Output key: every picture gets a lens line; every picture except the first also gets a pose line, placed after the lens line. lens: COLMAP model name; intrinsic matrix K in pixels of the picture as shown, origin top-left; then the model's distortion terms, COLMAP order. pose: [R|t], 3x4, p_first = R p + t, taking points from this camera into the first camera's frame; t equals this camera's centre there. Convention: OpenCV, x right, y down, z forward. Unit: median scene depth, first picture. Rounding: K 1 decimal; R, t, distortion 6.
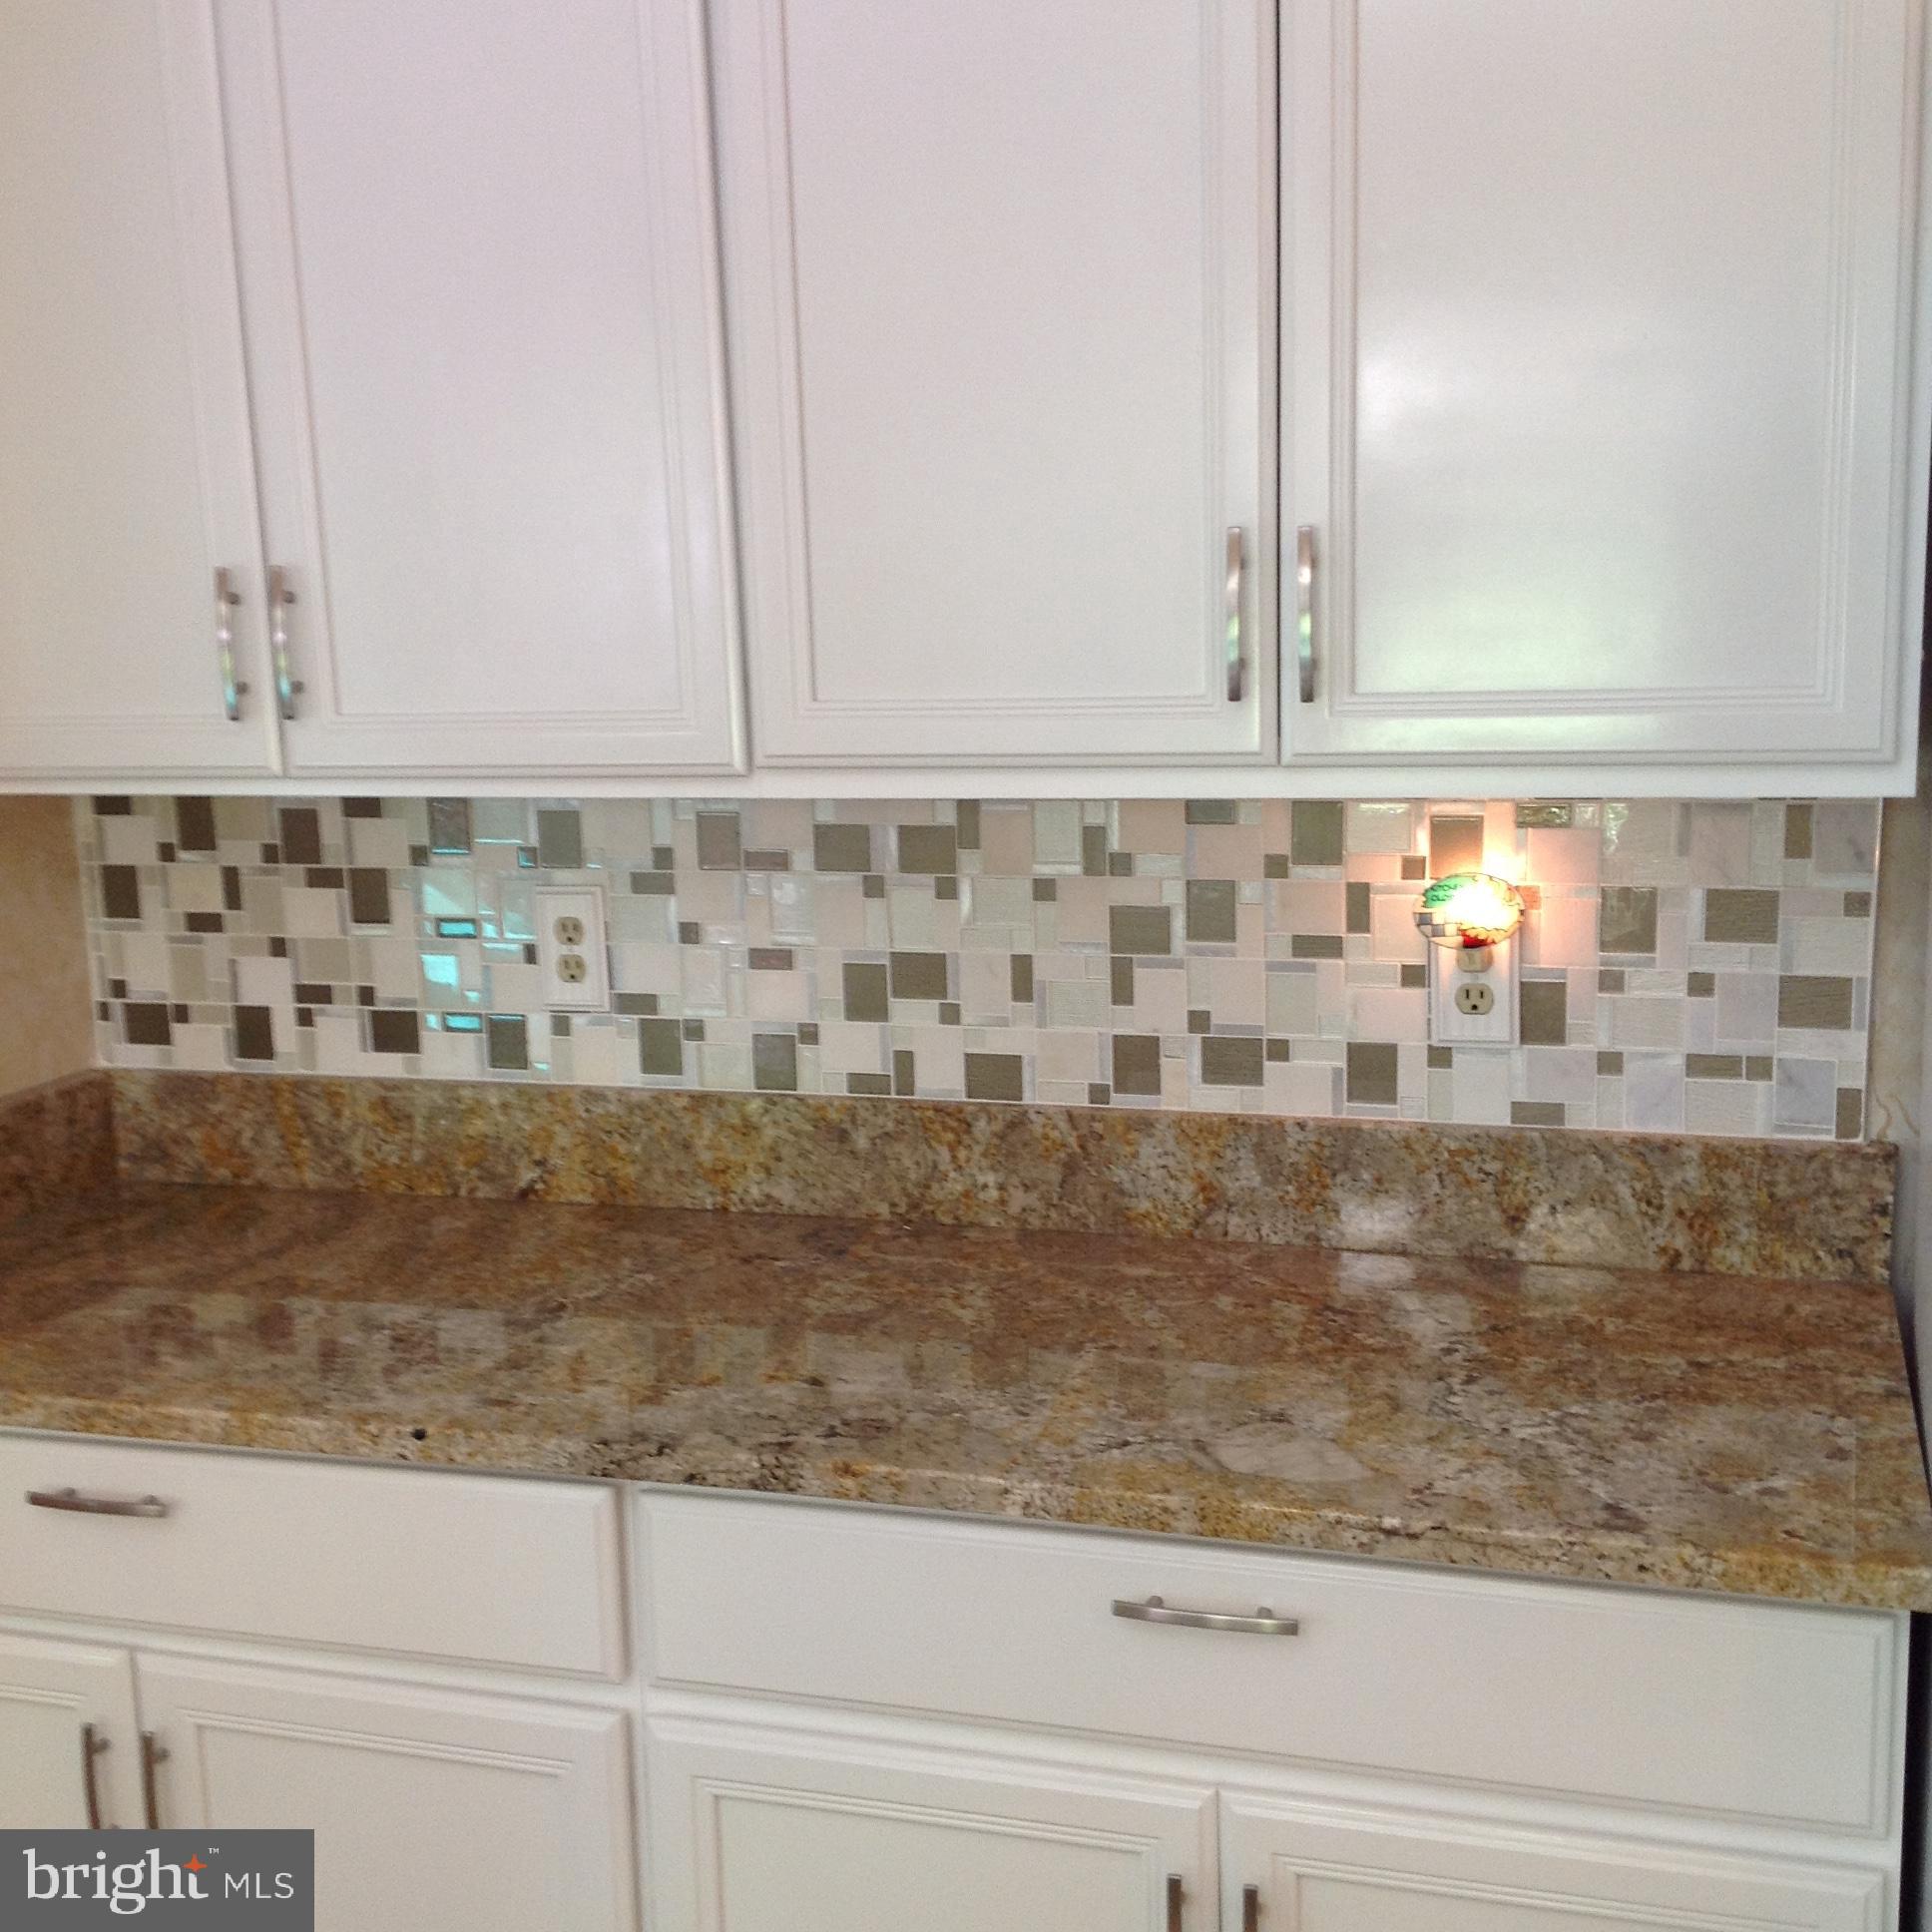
lens RADIAL K [[2461.9, 0, 932.4], [0, 2461.9, 982.7], [0, 0, 1]] dist [0.163675, 0.000000]
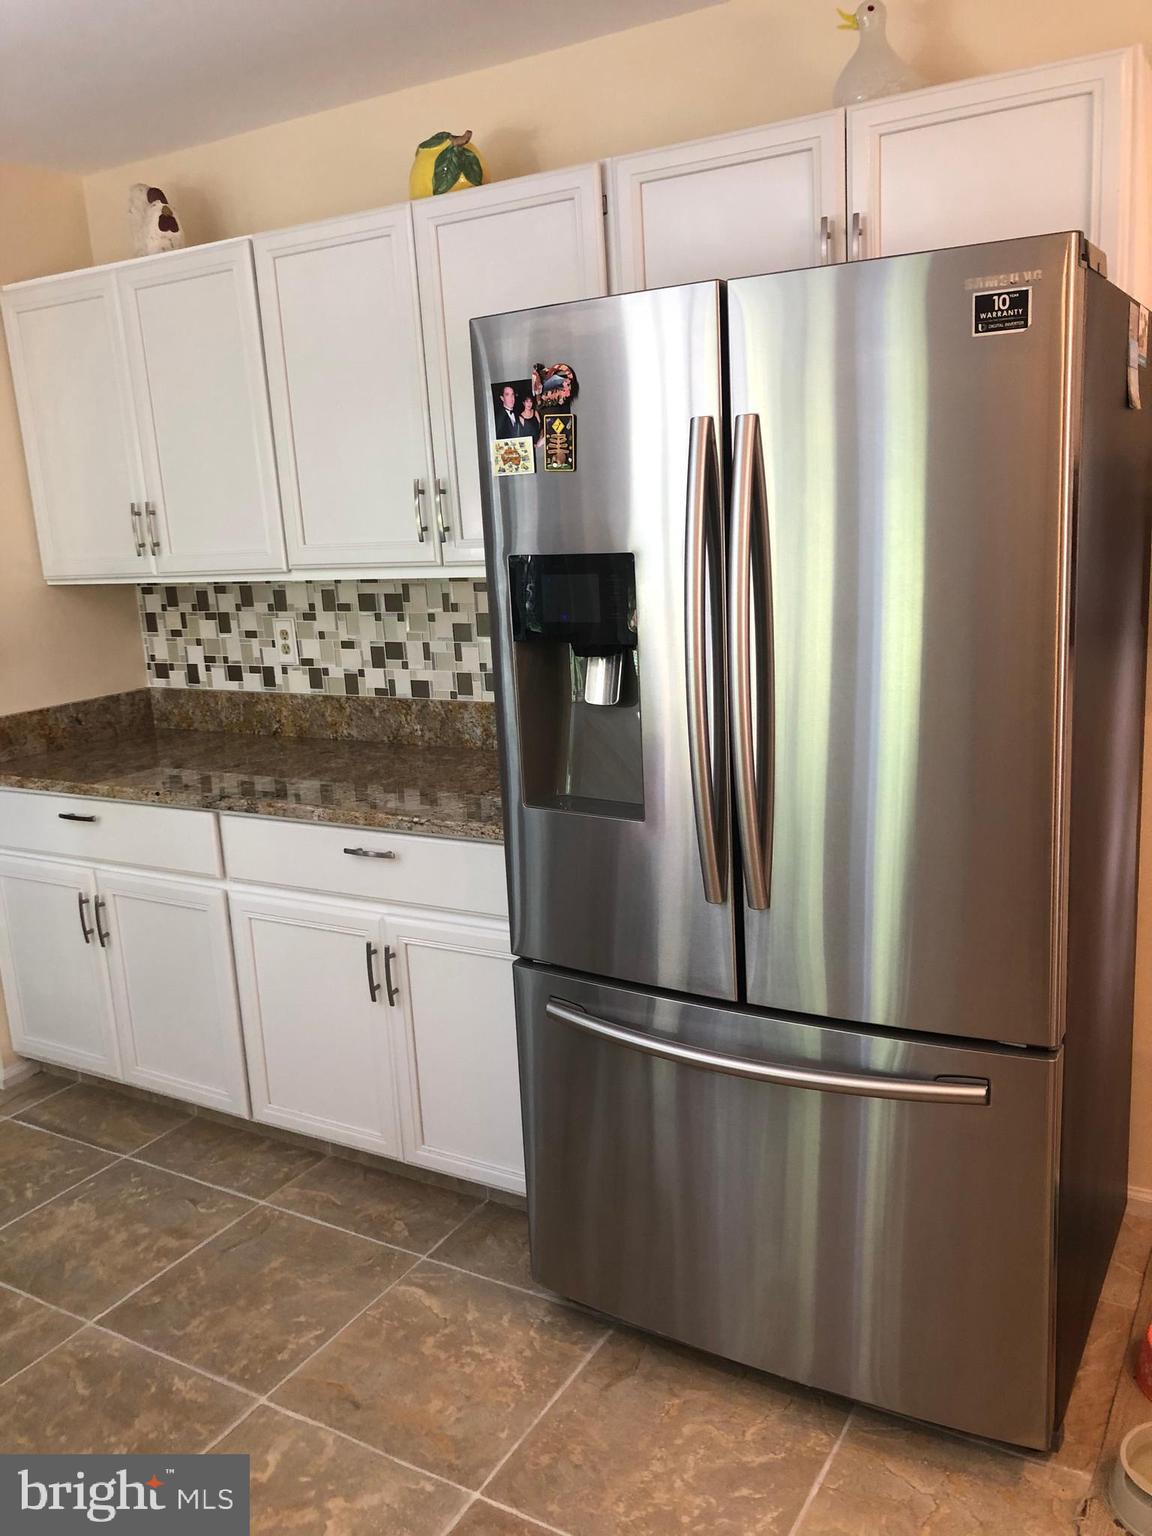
lens RADIAL K [[1249.8, 0, 563.3], [0, 1249.8, 763.5], [0, 0, 1]] dist [0.057577, -0.040885]
pose [[0.975283, 0.023371, -0.219720, 0.478190], [-0.013503, 0.998836, 0.046306, 0.054598], [0.220547, -0.042194, 0.974463, -0.286957]]
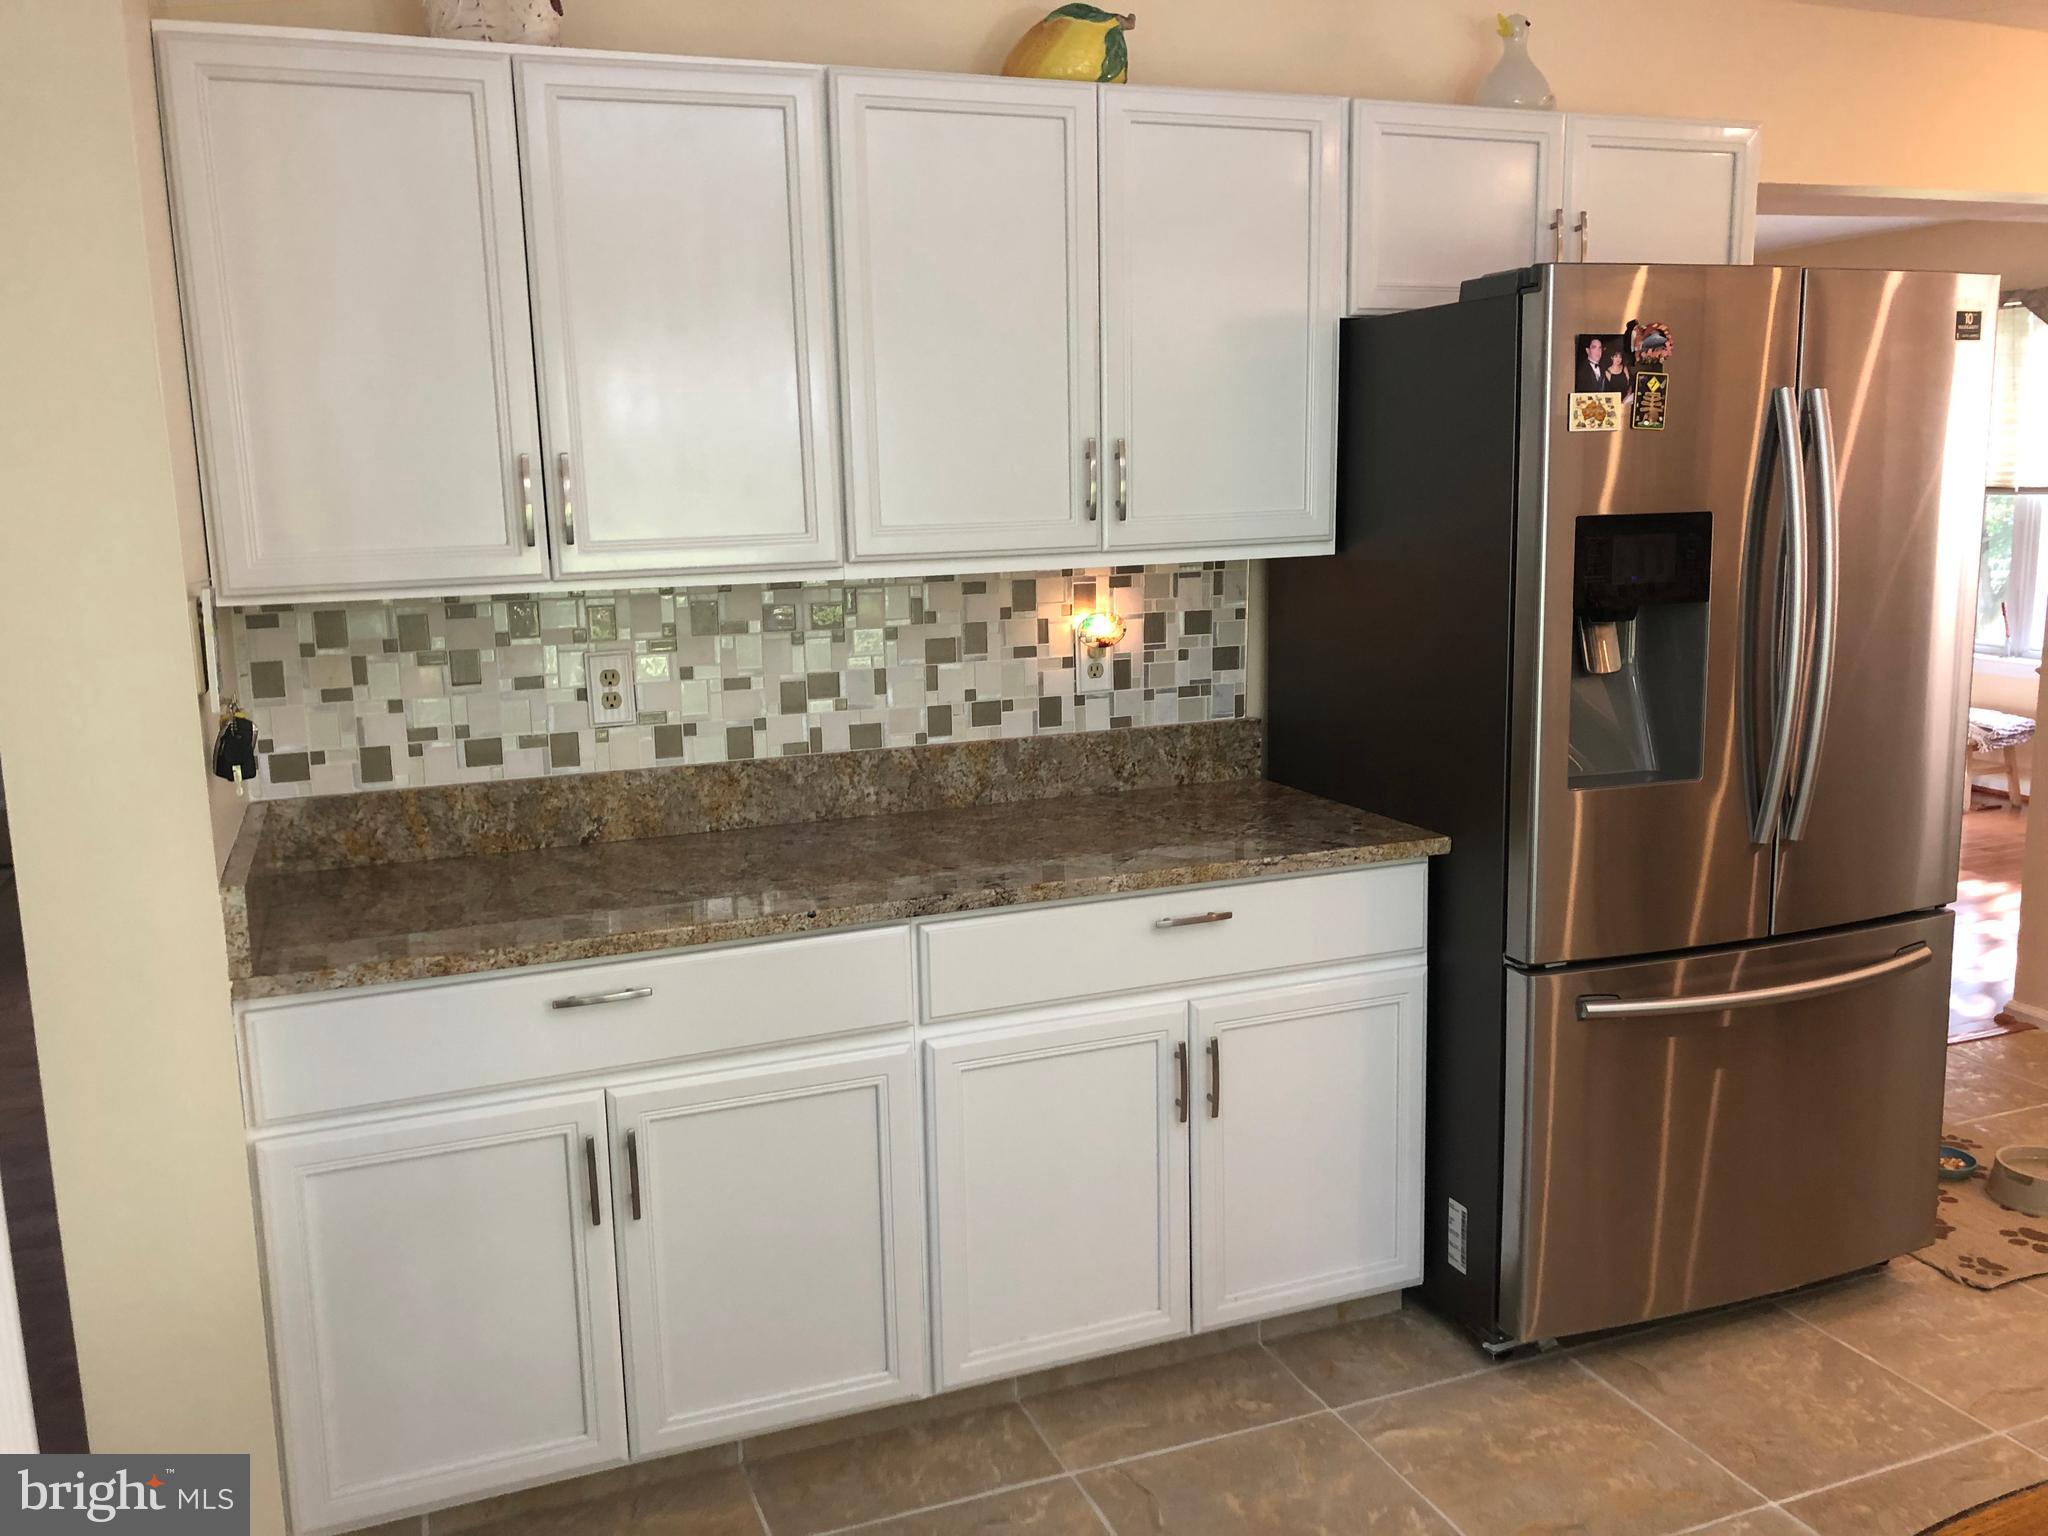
lens RADIAL K [[1666.4, 0, 1045.8], [0, 1666.4, 763.0], [0, 0, 1]] dist [0.057577, -0.040885]
pose [[0.769947, -0.096459, 0.630775, -0.676363], [0.111505, 0.993638, 0.015841, 0.054248], [-0.628290, 0.058138, 0.775804, -0.068105]]
